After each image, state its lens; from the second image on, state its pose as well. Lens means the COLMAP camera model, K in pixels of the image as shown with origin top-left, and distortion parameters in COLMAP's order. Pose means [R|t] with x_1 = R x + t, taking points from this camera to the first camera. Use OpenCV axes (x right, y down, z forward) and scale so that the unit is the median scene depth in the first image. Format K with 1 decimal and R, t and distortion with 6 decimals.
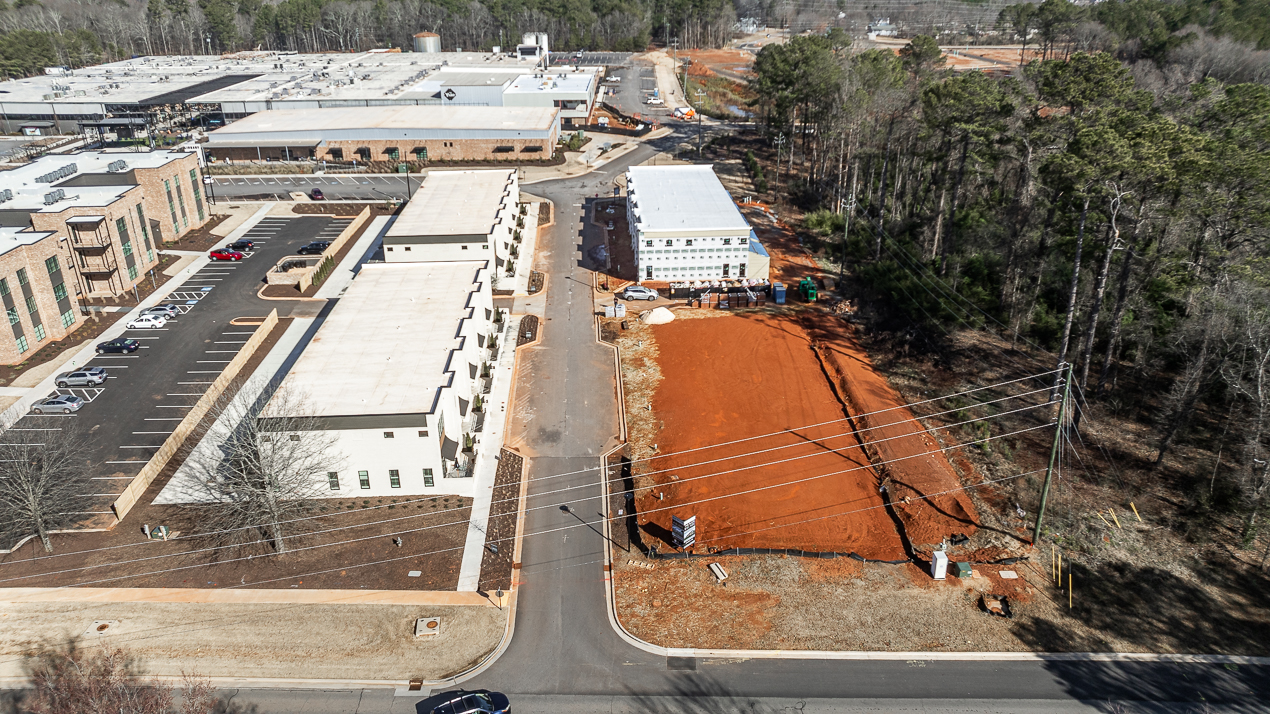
lens RADIAL K [[894.0, 0, 640.3], [0, 894.0, 354.6], [0, 0, 1]] dist [-0.030462, 0.032643]
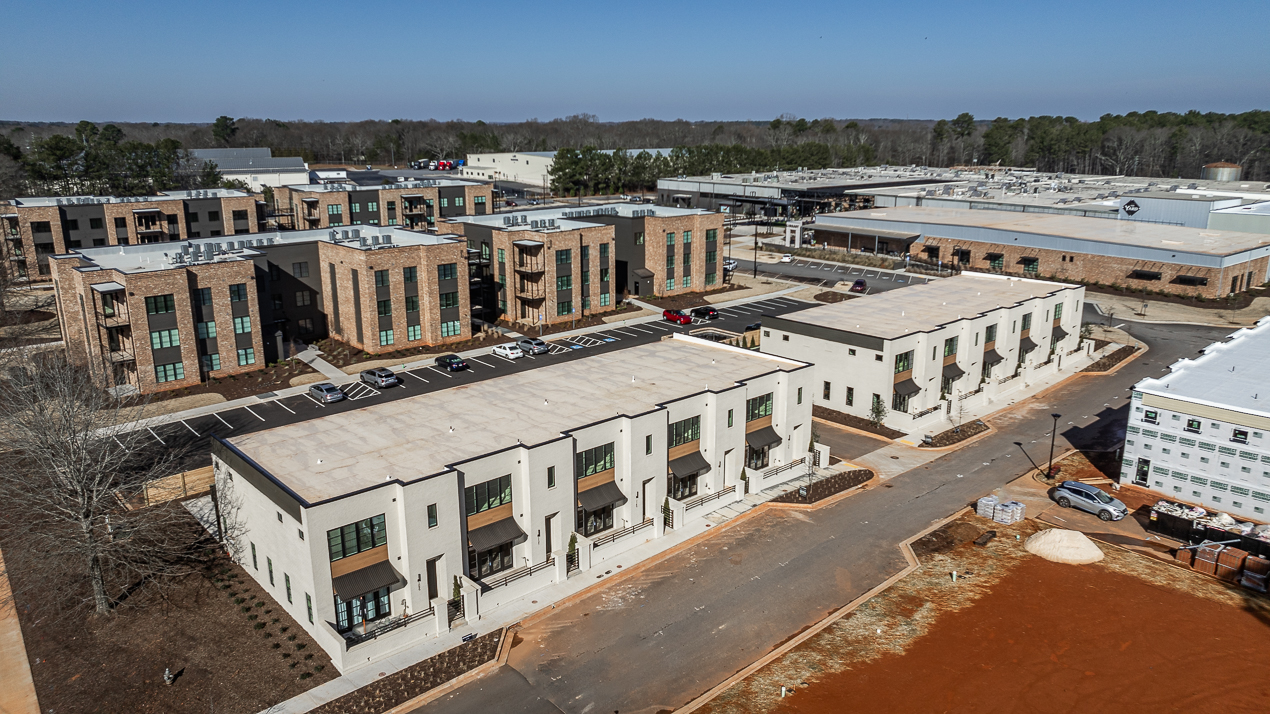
lens RADIAL K [[894.0, 0, 635.4], [0, 894.0, 350.0], [0, 0, 1]] dist [-0.030462, 0.032643]
pose [[0.627451, 0.196094, -0.753560, 0.203668], [-0.317886, 0.947958, -0.018007, -0.056464], [0.710812, 0.250844, 0.657133, 0.435217]]
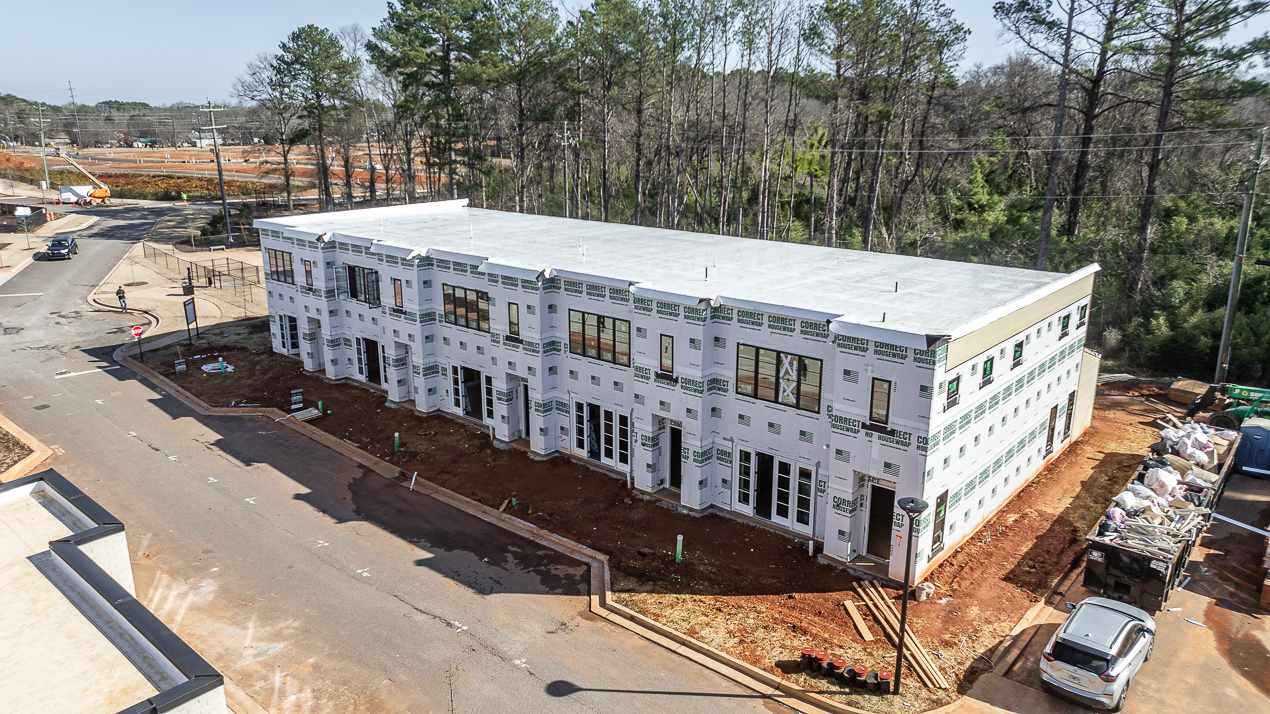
lens RADIAL K [[894.0, 0, 640.7], [0, 894.0, 344.9], [0, 0, 1]] dist [-0.030462, 0.032643]
pose [[0.698415, -0.179903, 0.692713, -0.186060], [0.290158, 0.955954, -0.044278, -0.147280], [-0.654236, 0.231921, 0.719853, 0.891859]]
